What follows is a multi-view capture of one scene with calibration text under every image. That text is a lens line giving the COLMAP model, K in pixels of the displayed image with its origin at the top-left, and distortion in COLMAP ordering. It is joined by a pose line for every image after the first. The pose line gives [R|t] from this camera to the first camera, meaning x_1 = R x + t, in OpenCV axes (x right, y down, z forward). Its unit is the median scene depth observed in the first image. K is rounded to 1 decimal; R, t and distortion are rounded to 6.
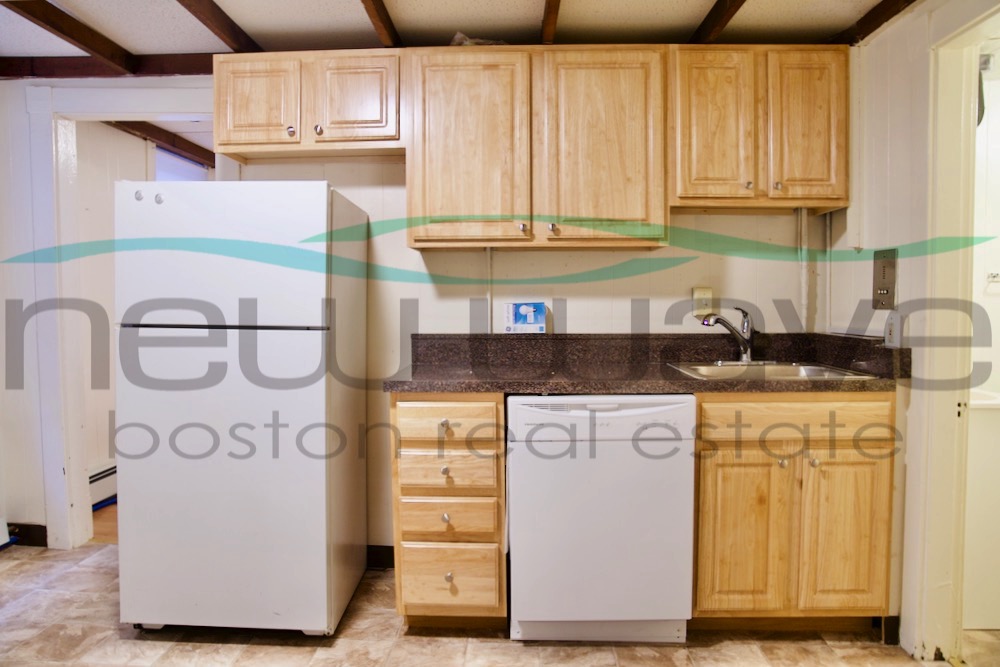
lens RADIAL K [[704.8, 0, 500.0], [0, 704.8, 333.5], [0, 0, 1]] dist [-0.119030, 0.087983]
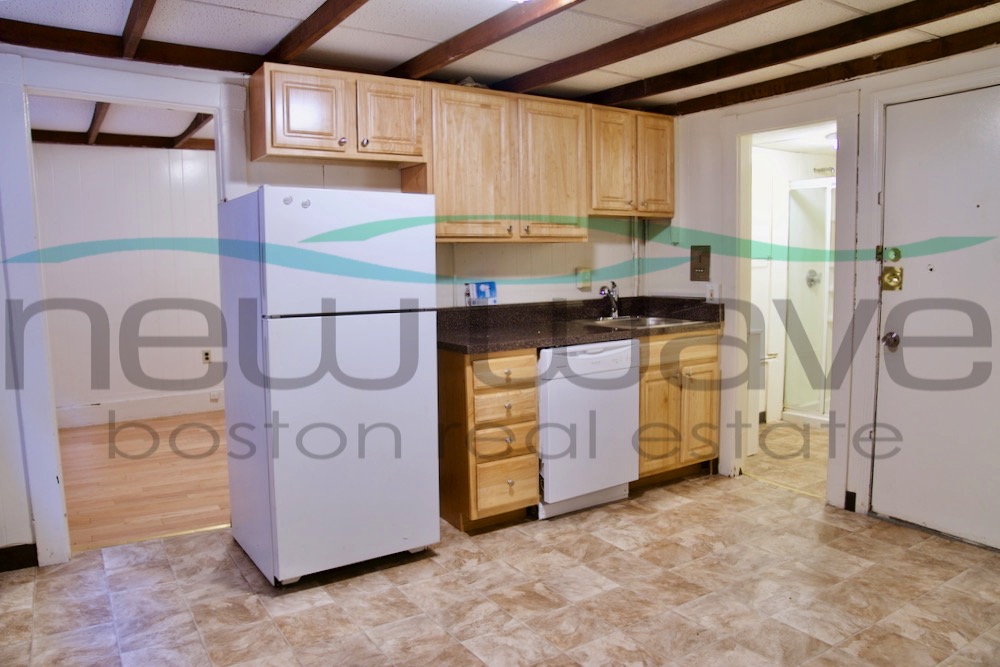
lens RADIAL K [[704.8, 0, 500.0], [0, 704.8, 333.5], [0, 0, 1]] dist [-0.119030, 0.087983]
pose [[0.816973, -0.072364, 0.572118, -0.787118], [0.041305, 0.996890, 0.067108, -0.039520], [-0.575195, -0.031194, 0.817421, -0.115870]]
